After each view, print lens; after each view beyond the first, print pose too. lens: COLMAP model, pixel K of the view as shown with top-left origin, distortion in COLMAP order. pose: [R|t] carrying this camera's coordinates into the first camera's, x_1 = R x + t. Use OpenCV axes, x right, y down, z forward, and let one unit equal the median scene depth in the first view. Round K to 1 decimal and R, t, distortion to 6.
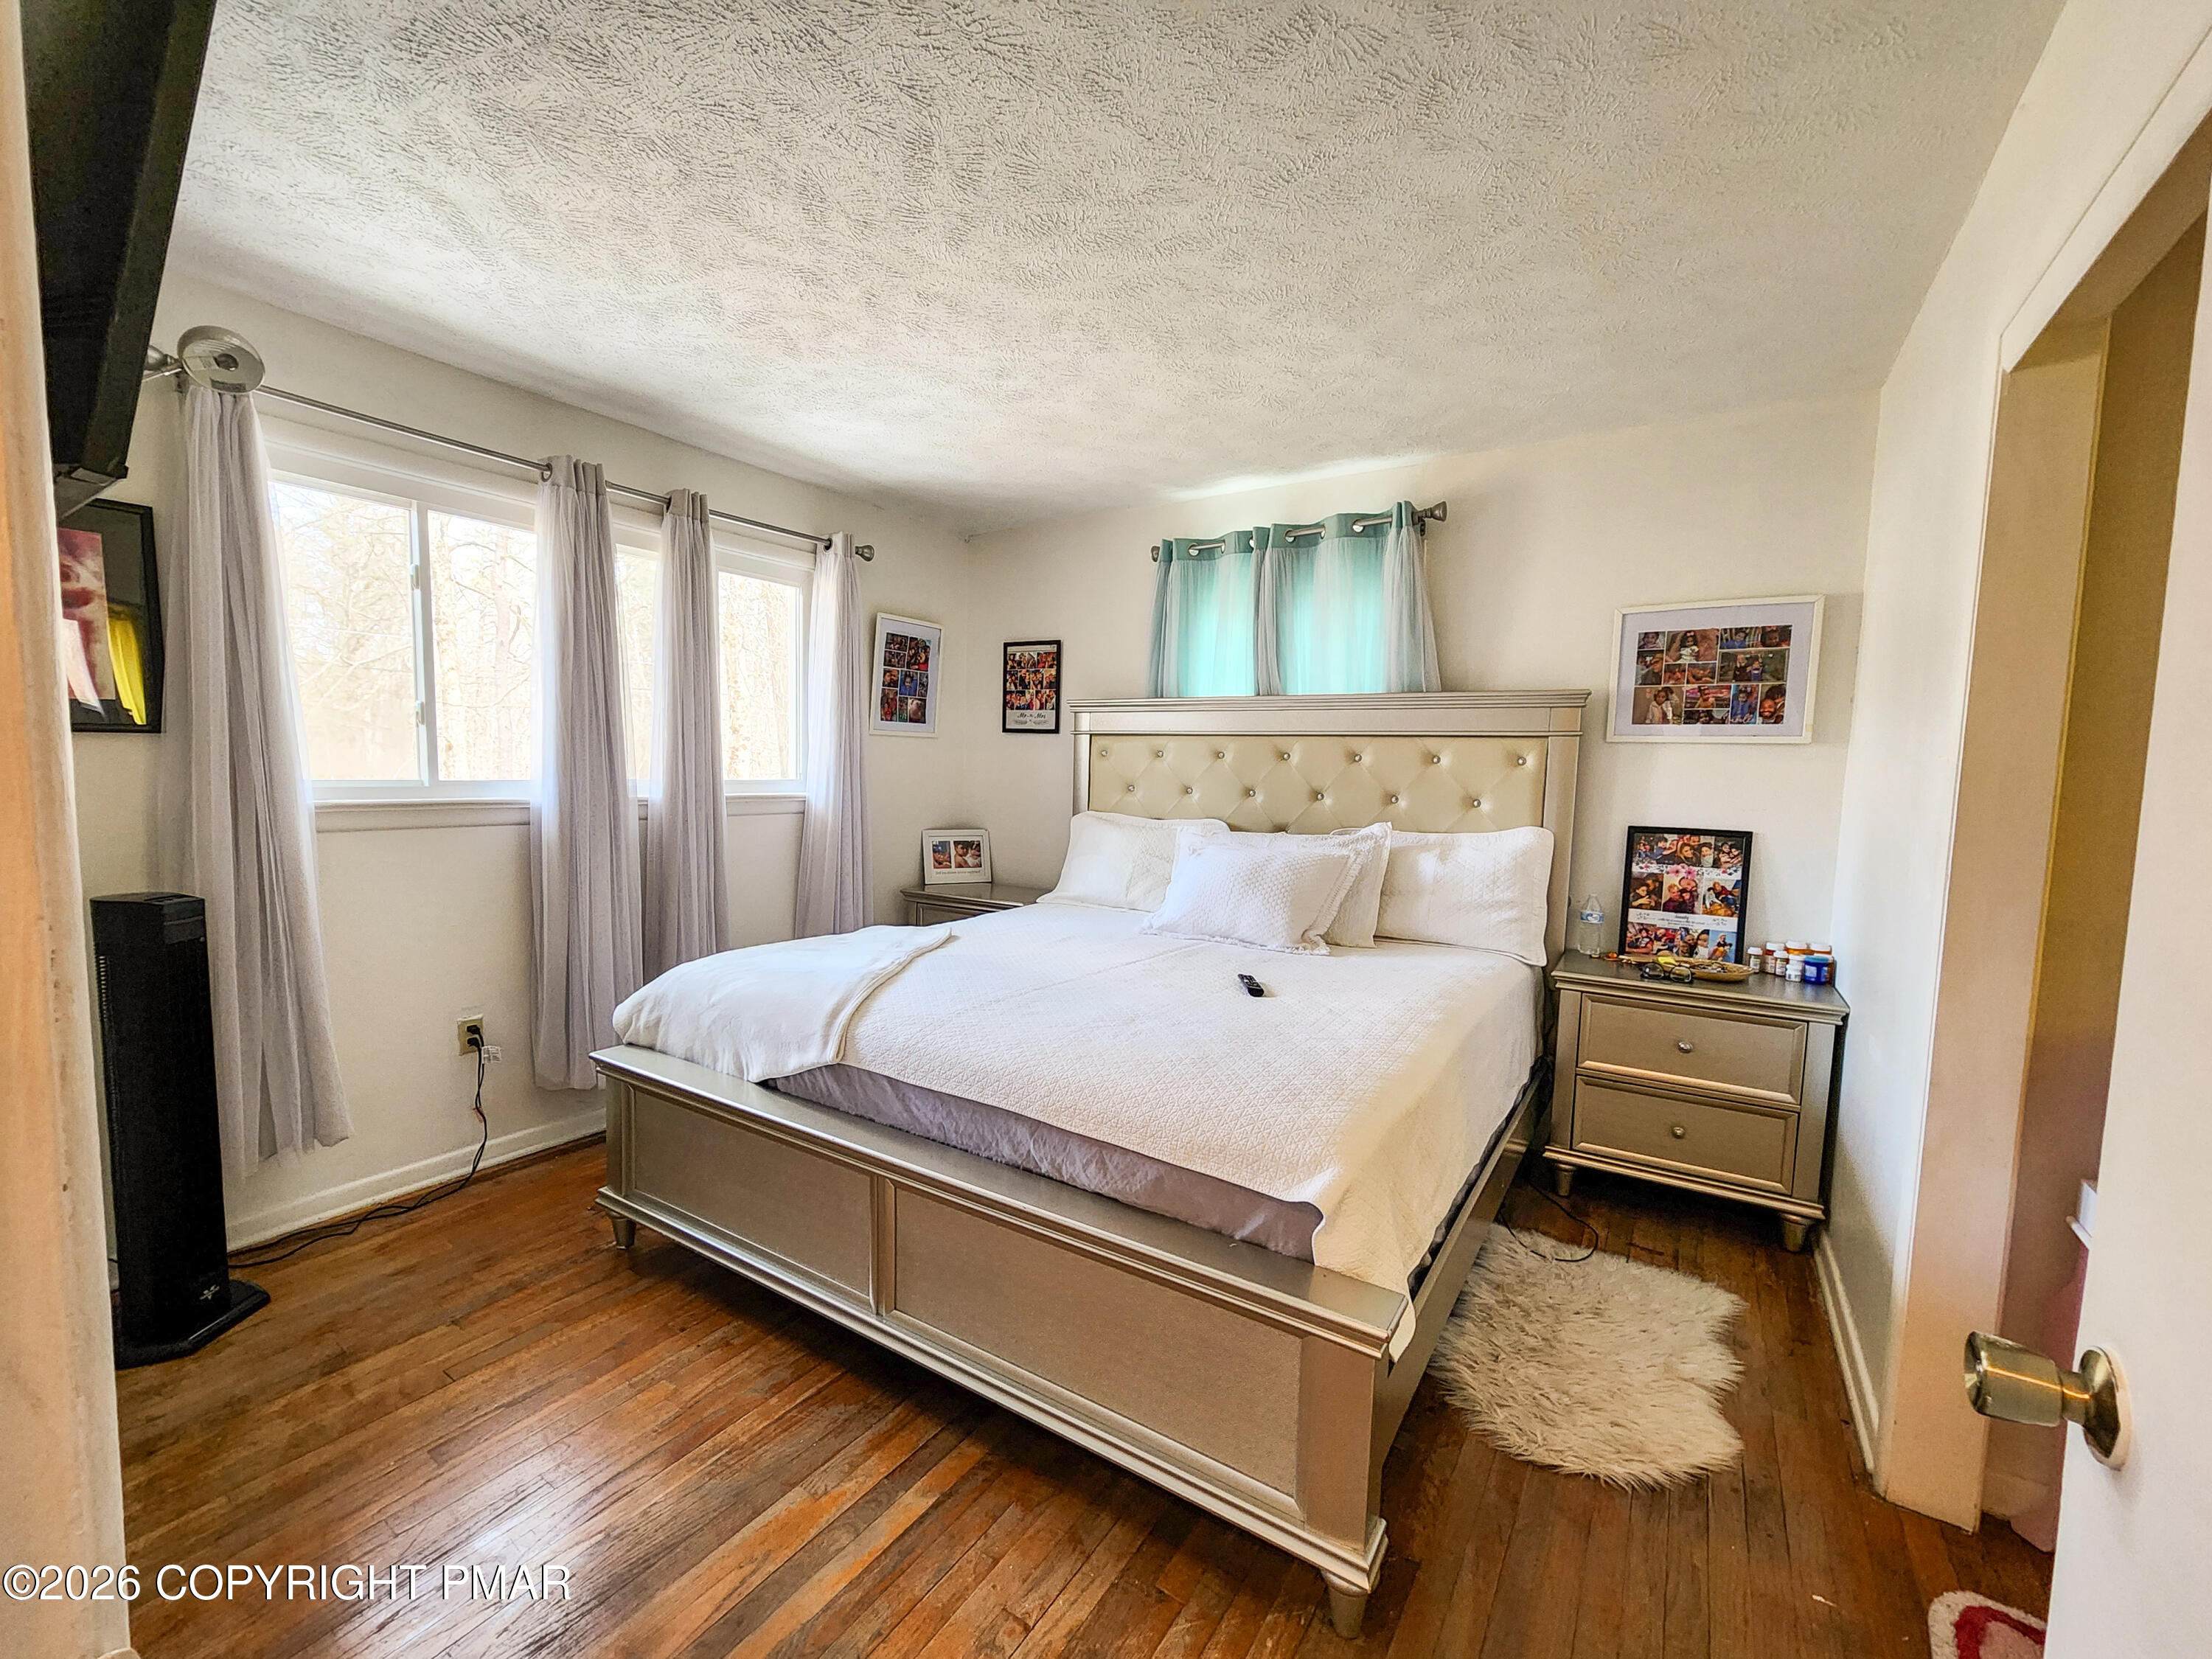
lens RADIAL K [[900.6, 0, 1086.4], [0, 900.6, 837.8], [0, 0, 1]] dist [-0.000611, -0.000232]
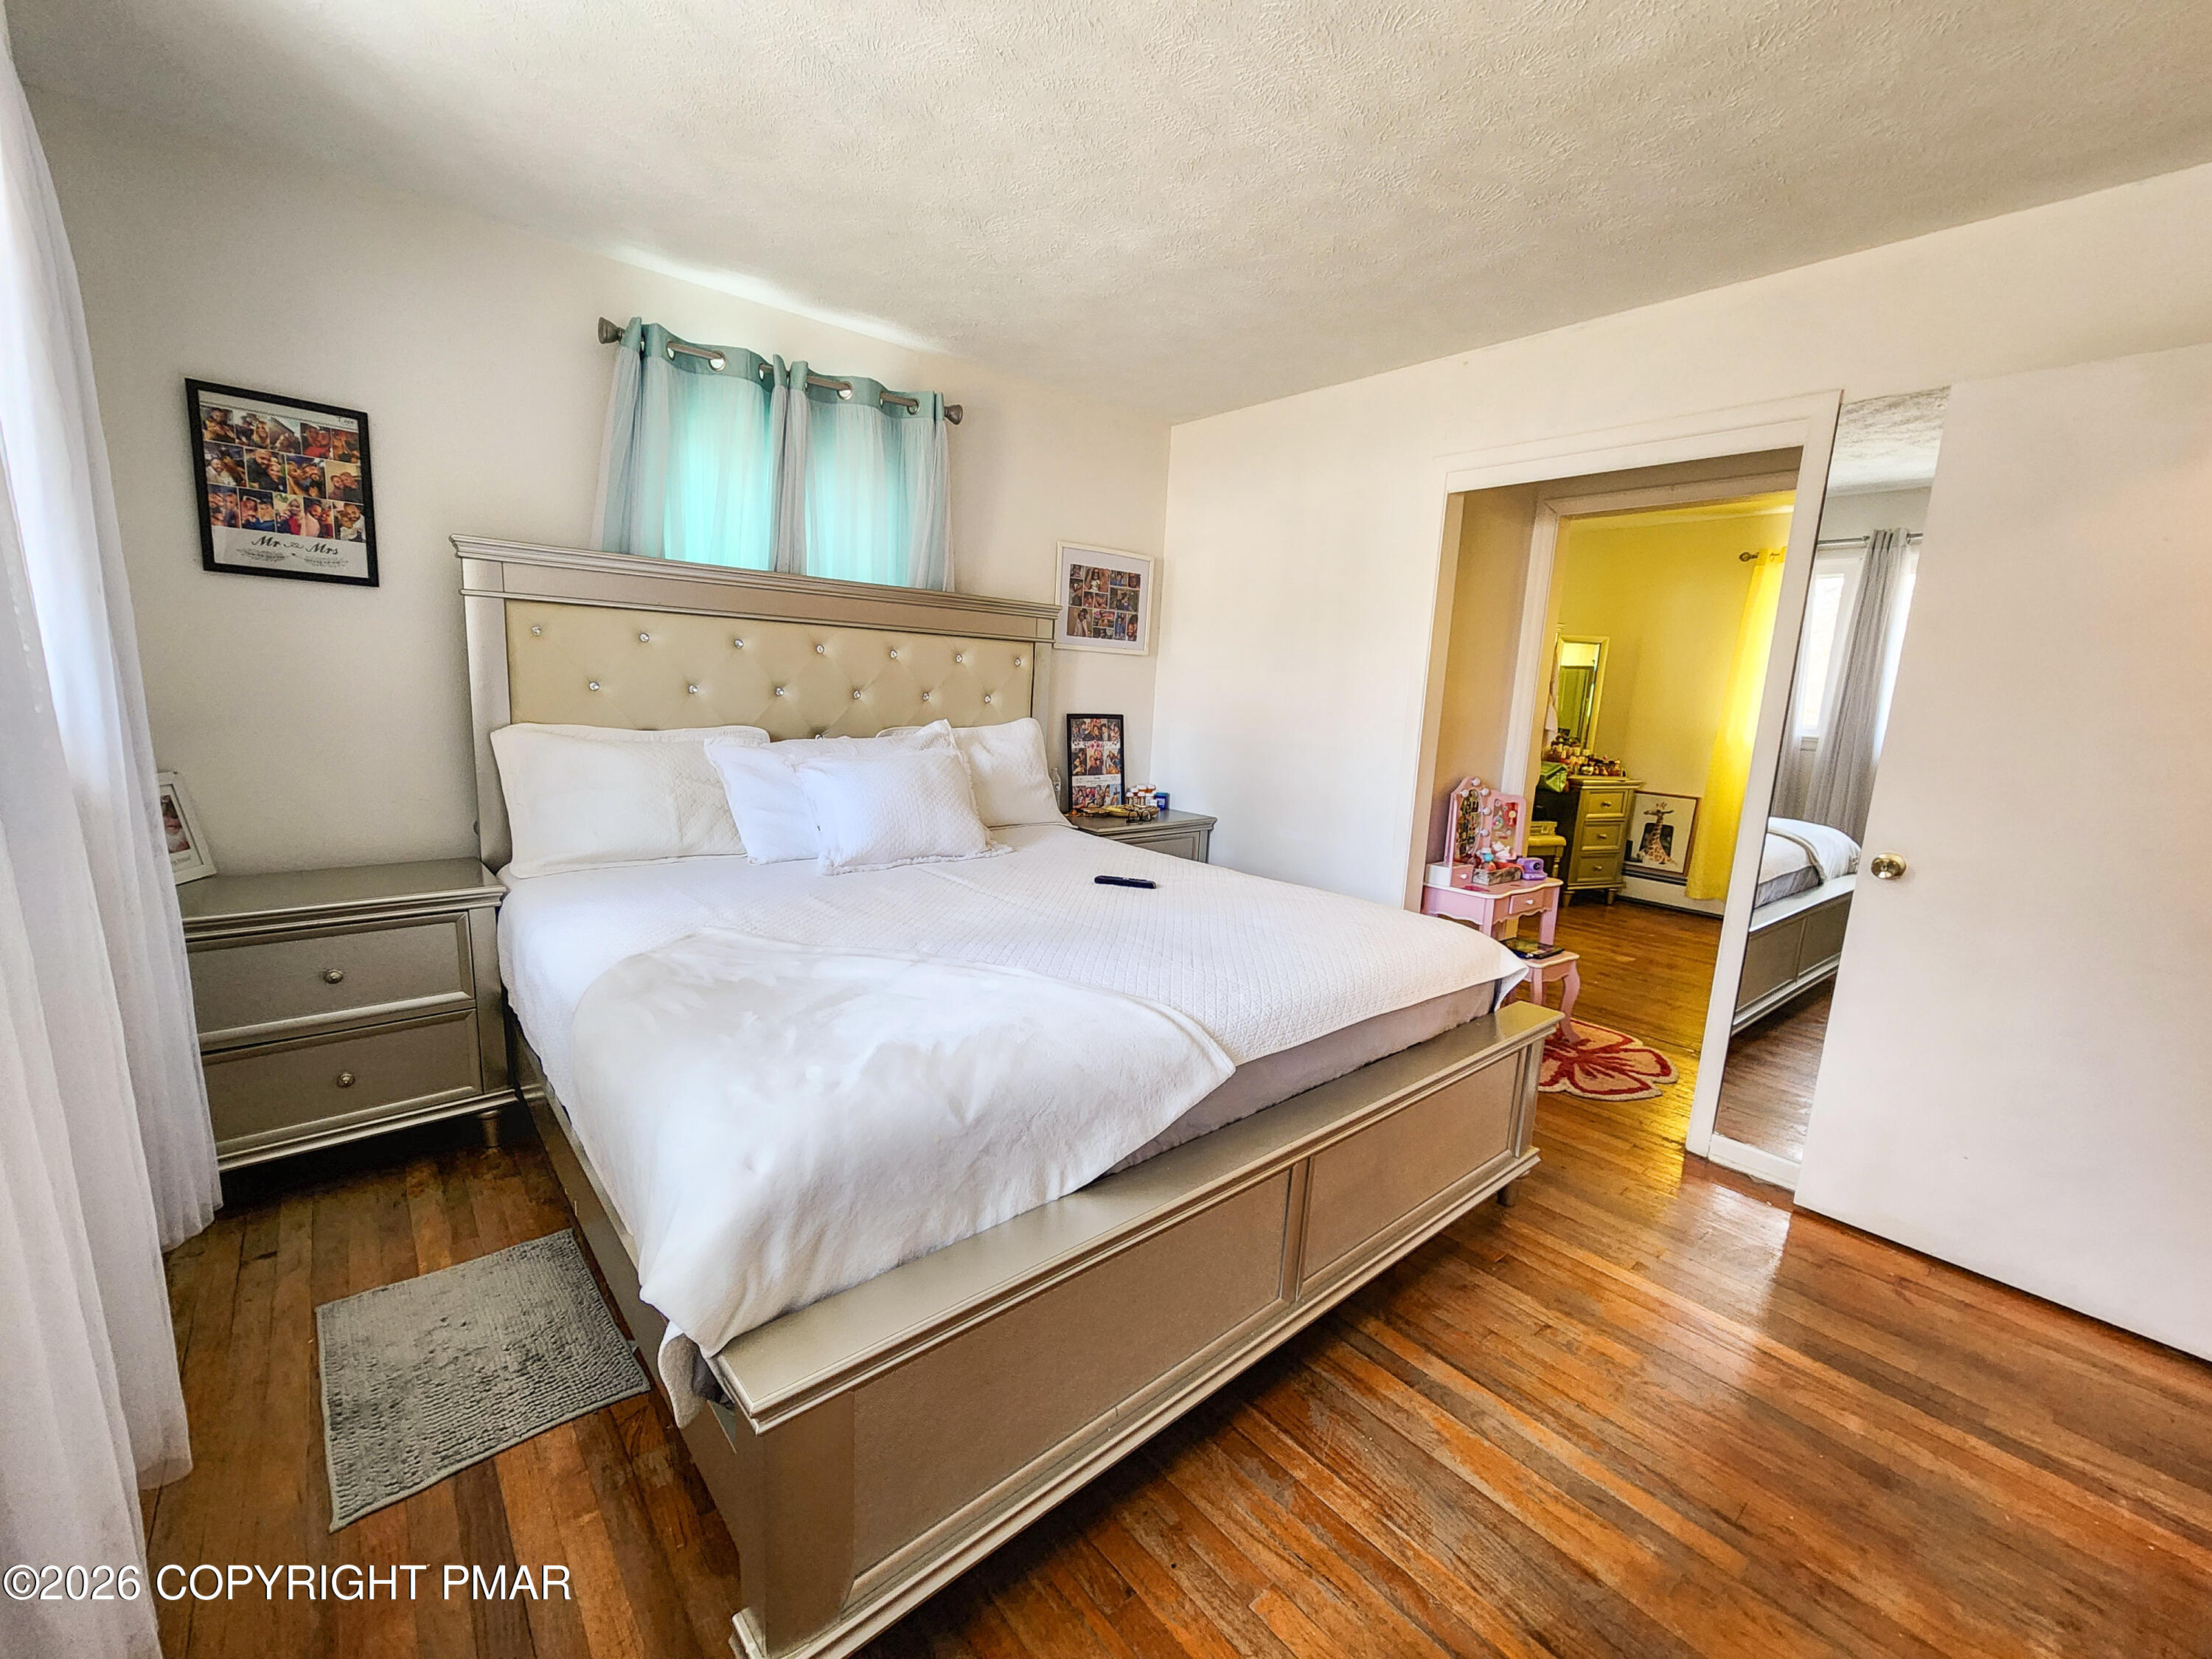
lens RADIAL K [[900.6, 0, 1086.4], [0, 900.6, 837.8], [0, 0, 1]] dist [-0.000611, -0.000232]
pose [[0.291705, -0.174084, 0.940533, -0.671402], [0.036195, 0.984603, 0.171015, -0.060036], [-0.955823, -0.015844, 0.293515, 0.594195]]
